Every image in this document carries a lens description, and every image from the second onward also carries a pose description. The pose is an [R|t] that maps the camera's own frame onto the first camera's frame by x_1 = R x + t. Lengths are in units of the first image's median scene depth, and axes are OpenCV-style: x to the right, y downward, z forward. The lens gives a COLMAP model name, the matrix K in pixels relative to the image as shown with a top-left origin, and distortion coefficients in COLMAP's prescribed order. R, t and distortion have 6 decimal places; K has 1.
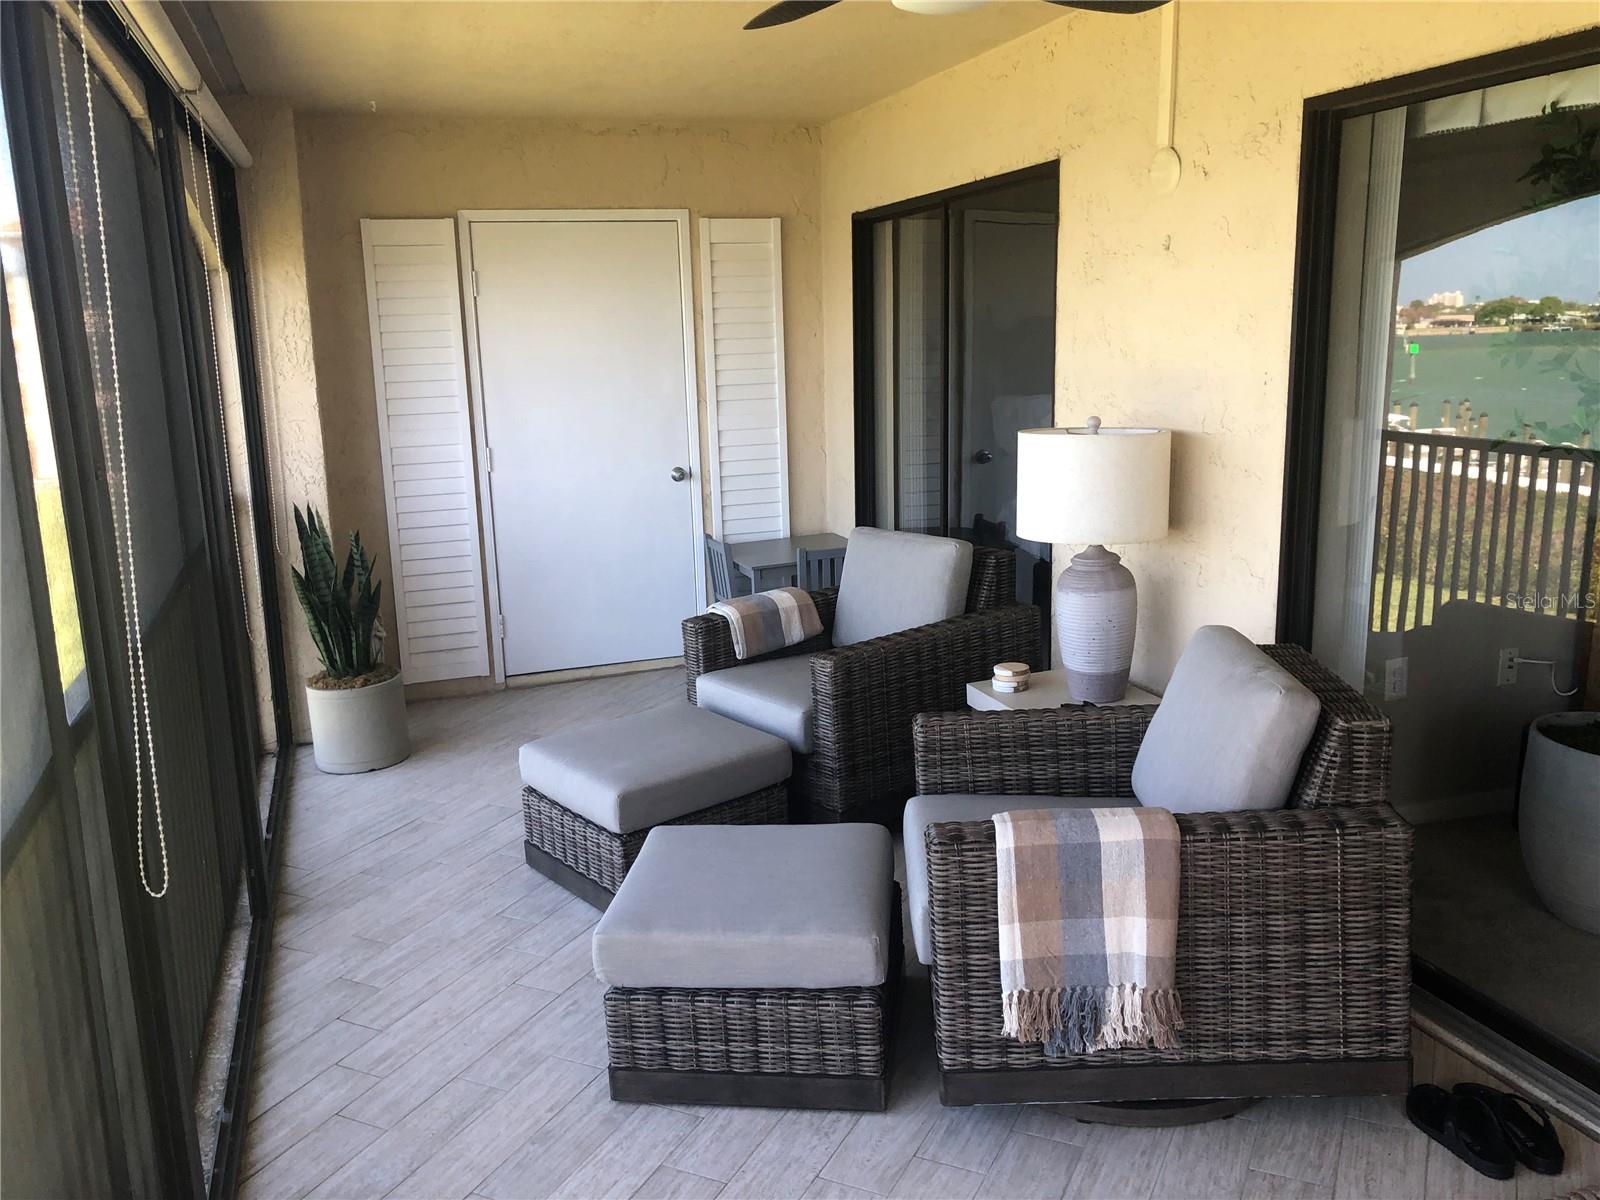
lens RADIAL K [[1313.9, 0, 799.6], [0, 1313.9, 598.9], [0, 0, 1]] dist [0.027162, -0.018873]
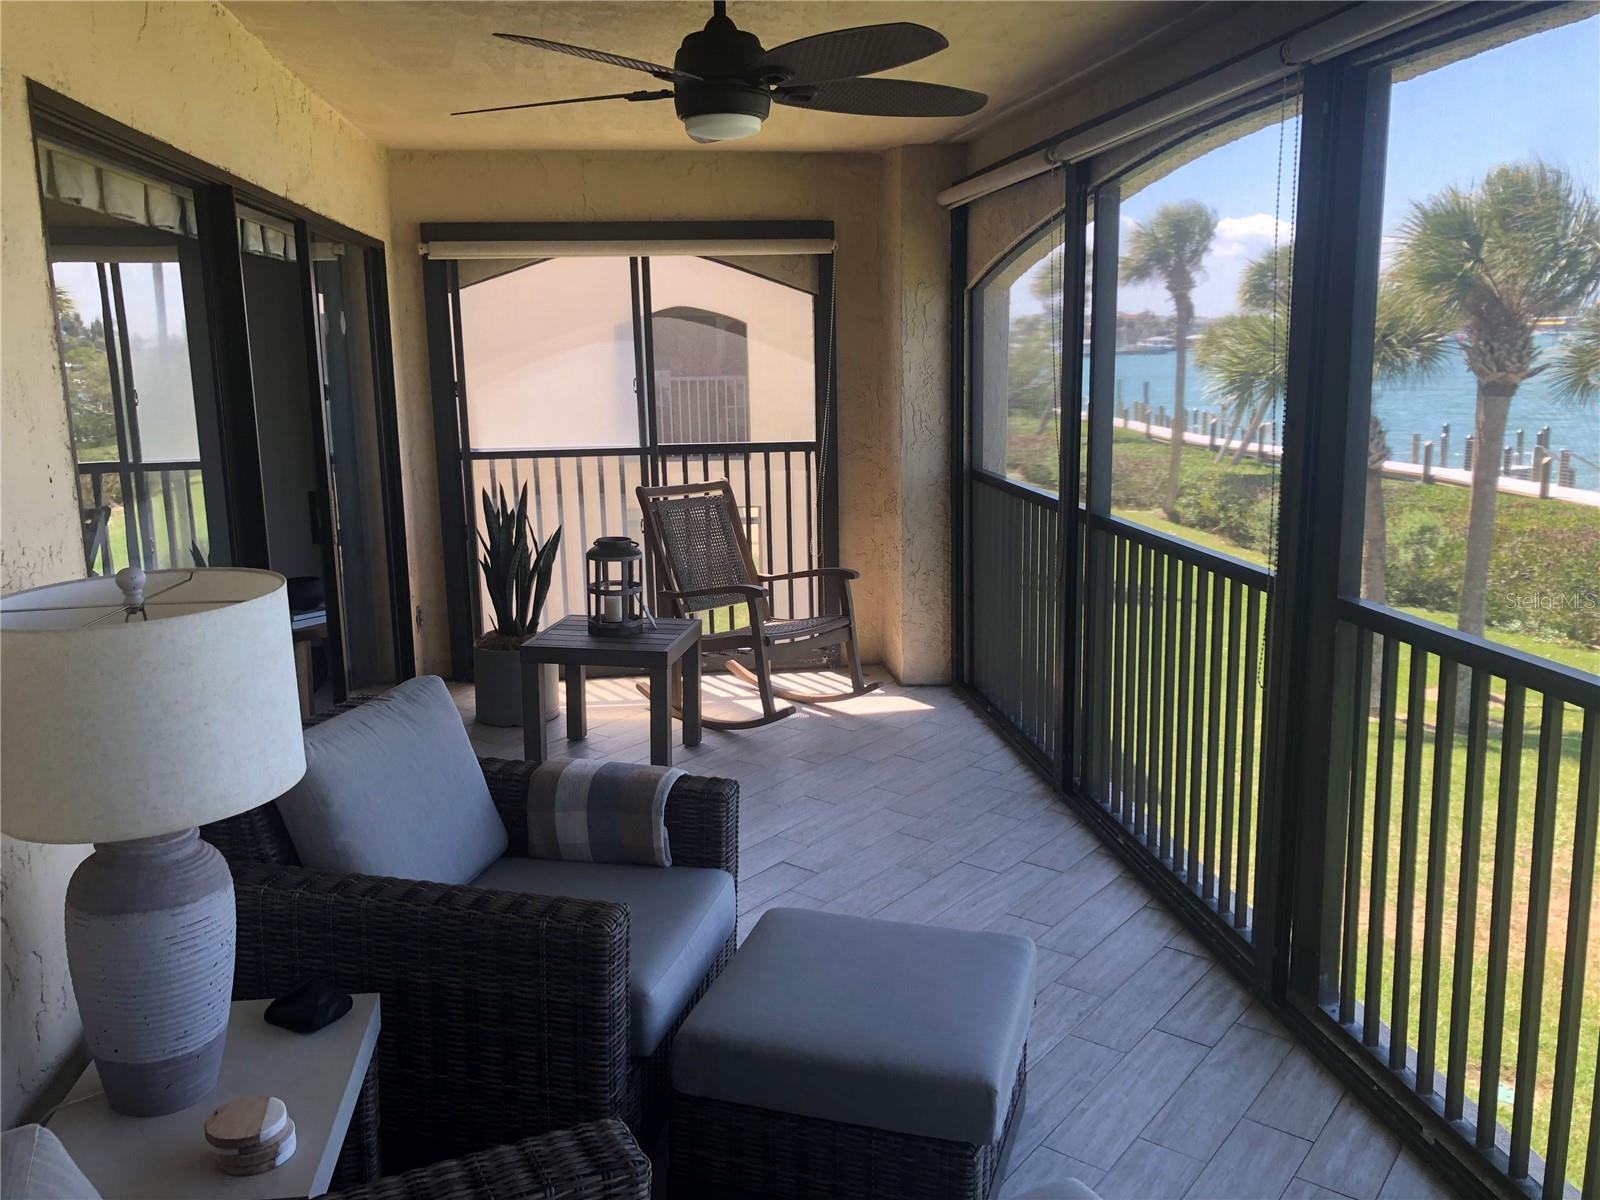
lens RADIAL K [[1313.9, 0, 803.7], [0, 1313.9, 591.8], [0, 0, 1]] dist [0.027162, -0.018873]
pose [[-0.982848, 0.011743, 0.184044, -0.171810], [0.081731, 0.922348, 0.377616, -0.393457], [-0.165318, 0.386182, -0.907488, 1.847921]]
